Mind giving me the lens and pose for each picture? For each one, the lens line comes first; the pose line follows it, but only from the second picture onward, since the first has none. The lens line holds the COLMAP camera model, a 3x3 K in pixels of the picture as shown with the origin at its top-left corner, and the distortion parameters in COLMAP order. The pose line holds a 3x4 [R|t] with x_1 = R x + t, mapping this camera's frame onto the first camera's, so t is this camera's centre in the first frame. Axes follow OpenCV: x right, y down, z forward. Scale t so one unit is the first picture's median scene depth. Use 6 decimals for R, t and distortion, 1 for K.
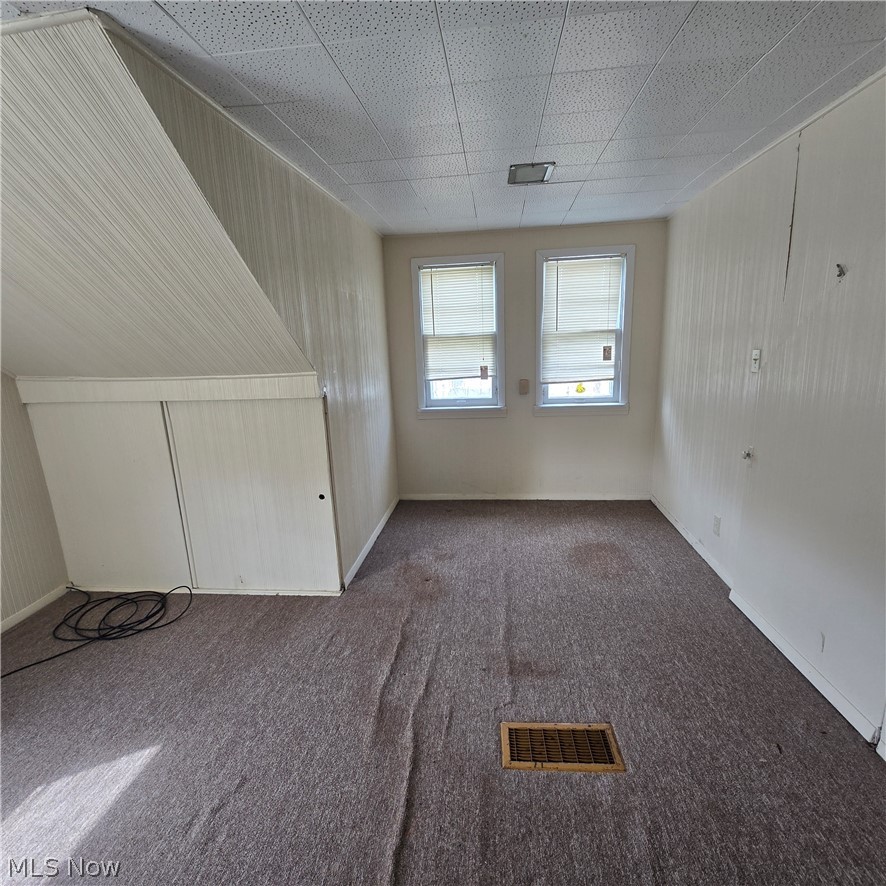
lens RADIAL K [[486.9, 0, 443.7], [0, 486.9, 441.3], [0, 0, 1]] dist [-0.000084, -0.000612]
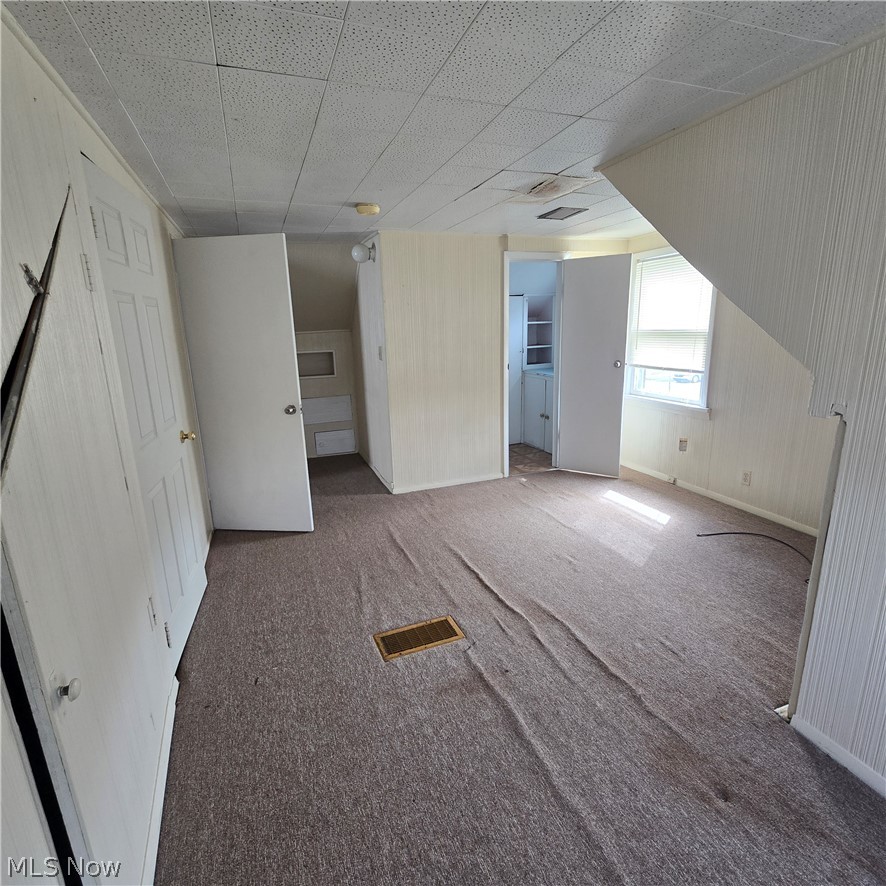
lens RADIAL K [[486.9, 0, 443.6], [0, 486.9, 444.3], [0, 0, 1]] dist [-0.000084, -0.000612]
pose [[-0.888683, 0.174483, -0.424026, 0.624864], [-0.035486, 0.895822, 0.442995, -0.443657], [0.457147, 0.408729, -0.789910, 1.783831]]
